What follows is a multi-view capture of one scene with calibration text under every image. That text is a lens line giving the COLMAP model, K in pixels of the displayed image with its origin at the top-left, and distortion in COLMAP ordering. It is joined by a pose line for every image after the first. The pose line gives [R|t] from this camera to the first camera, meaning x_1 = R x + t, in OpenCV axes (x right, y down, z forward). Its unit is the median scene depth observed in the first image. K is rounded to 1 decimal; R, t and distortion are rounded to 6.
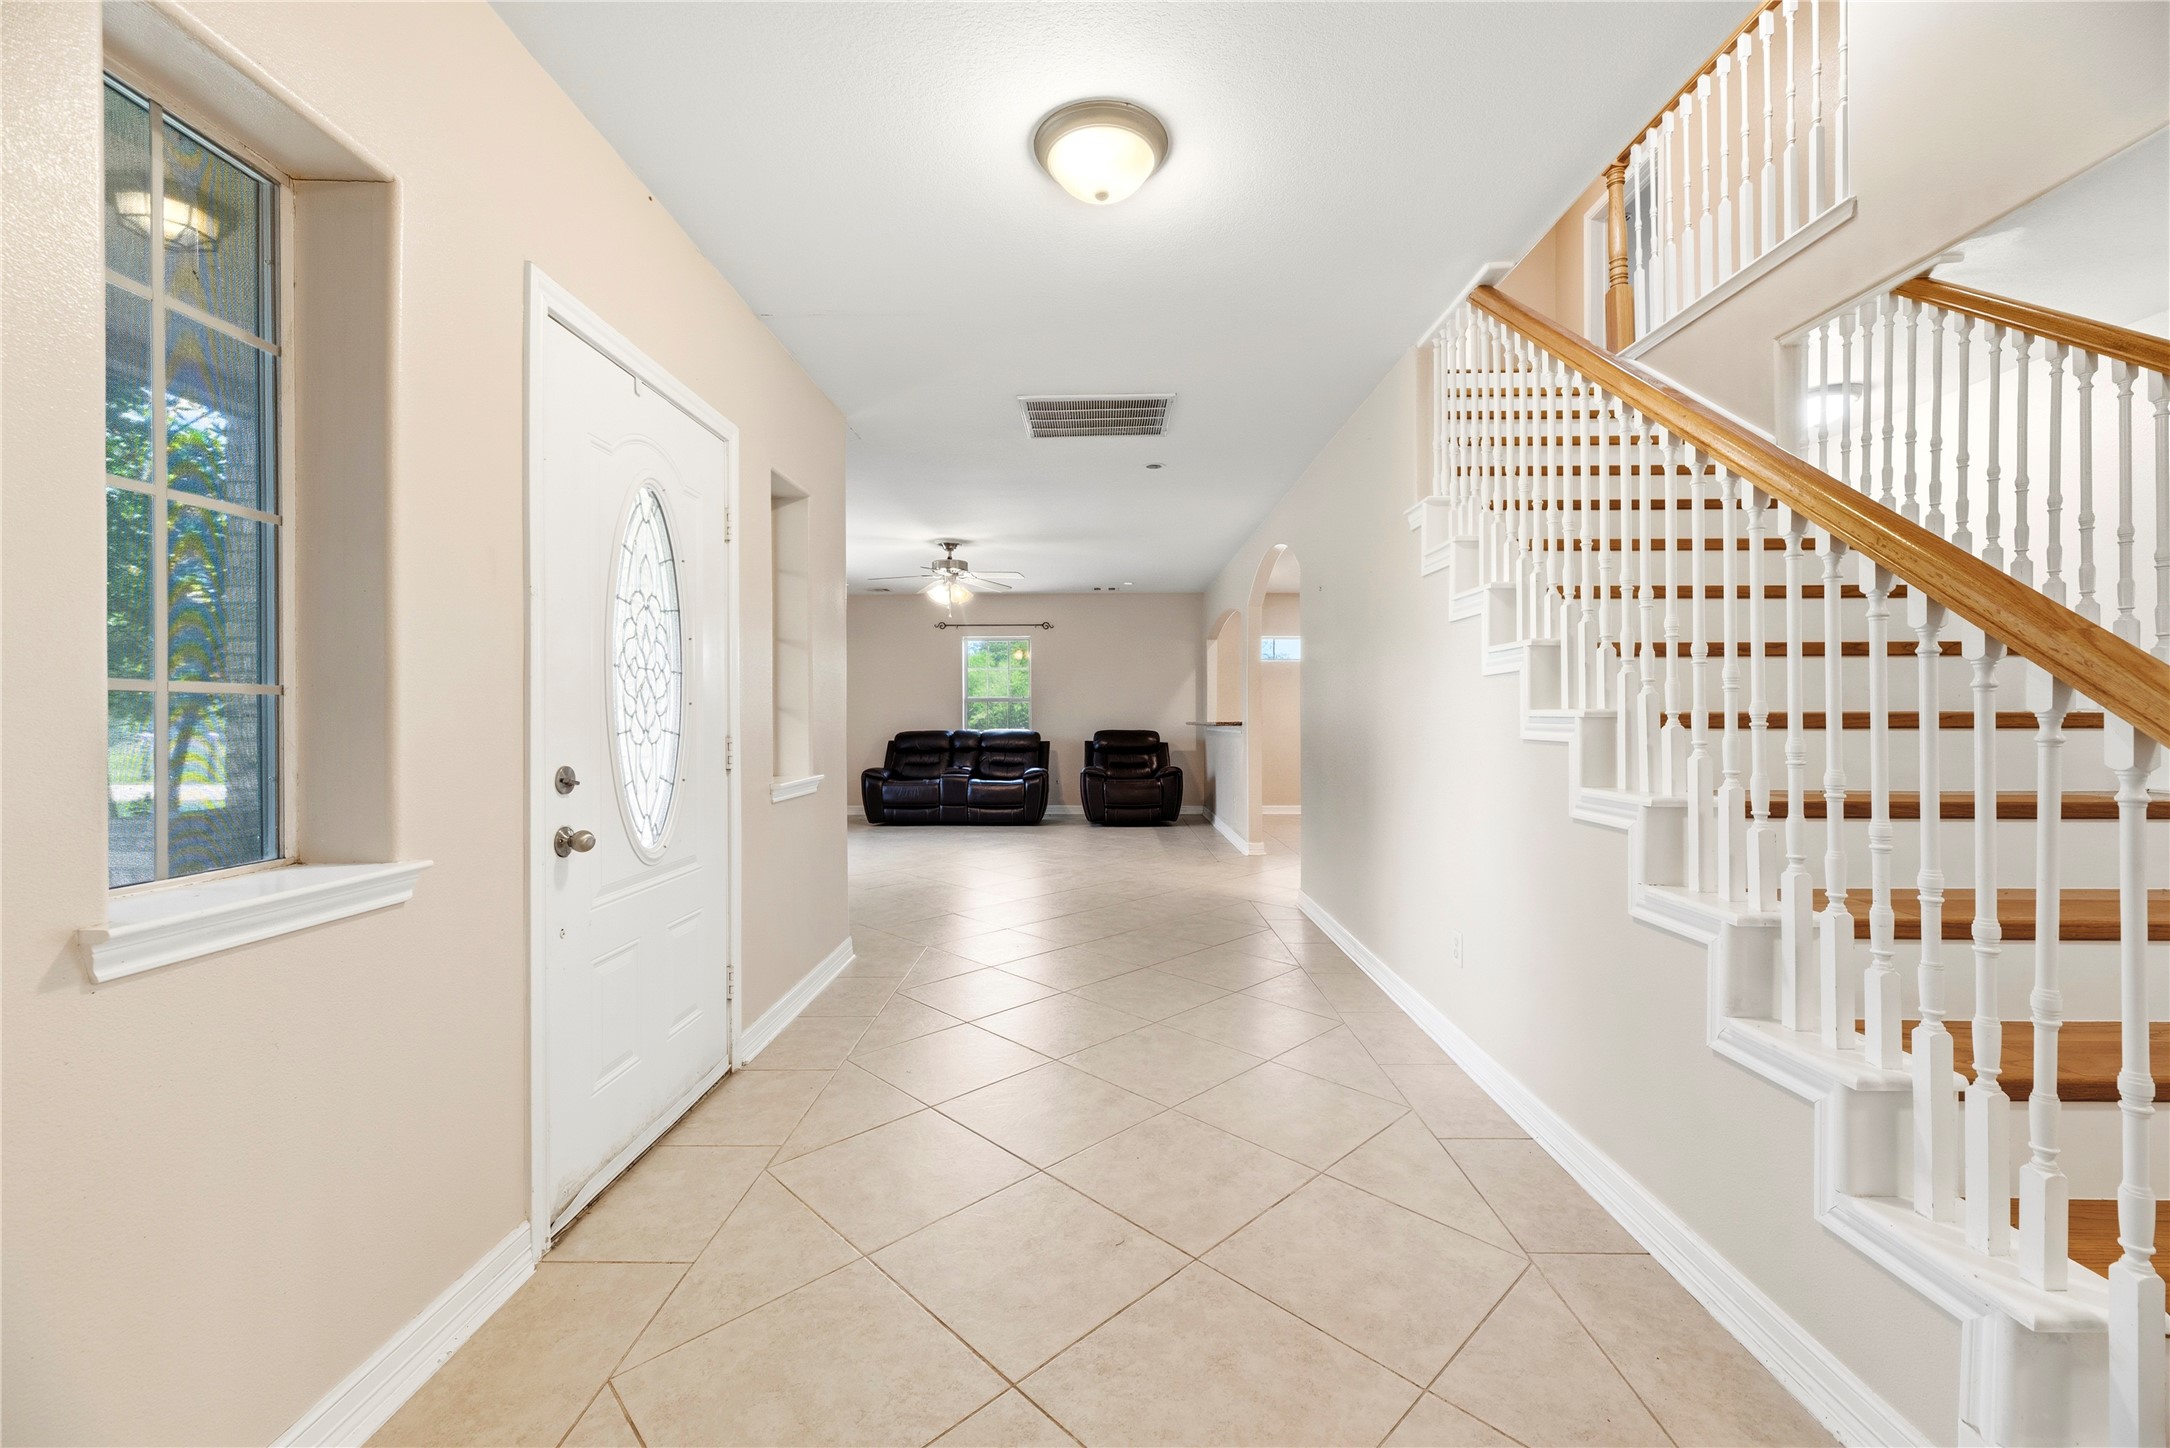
lens RADIAL K [[851.2, 0, 1083.6], [0, 851.2, 713.6], [0, 0, 1]] dist [-0.000349, -0.000062]
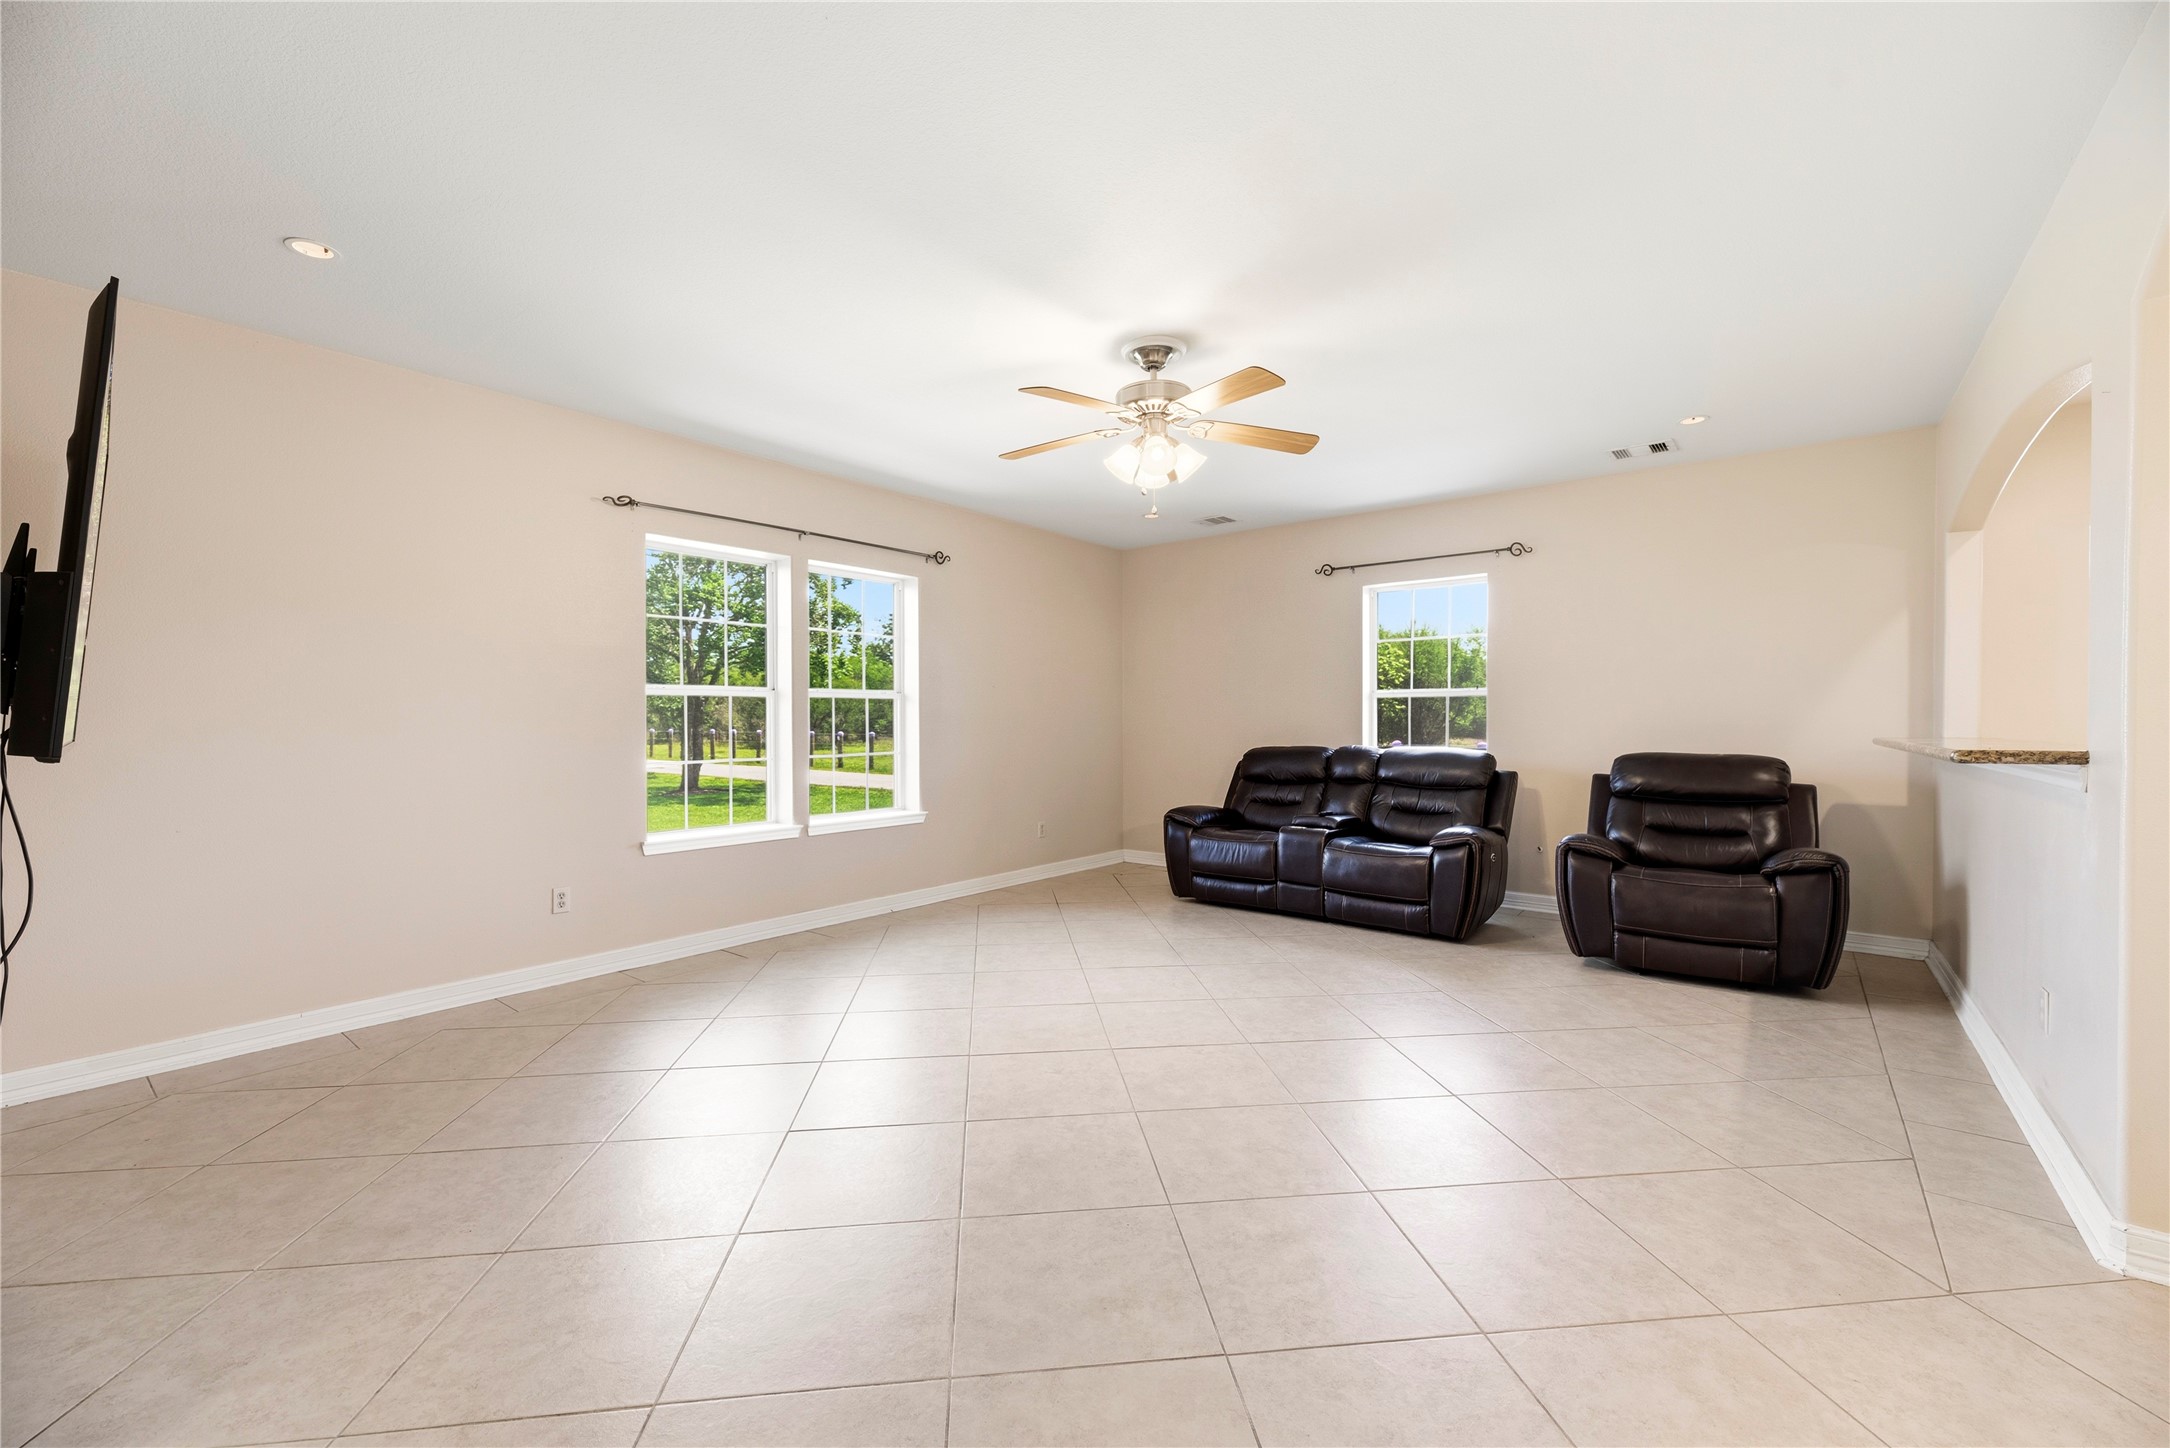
lens RADIAL K [[873.6, 0, 1085.9], [0, 873.6, 726.7], [0, 0, 1]] dist [0.000707, -0.000058]
pose [[0.796082, 0.006065, -0.605158, 0.073745], [0.001251, 0.999931, 0.011668, -0.001241], [0.605187, -0.010046, 0.796020, 0.433138]]
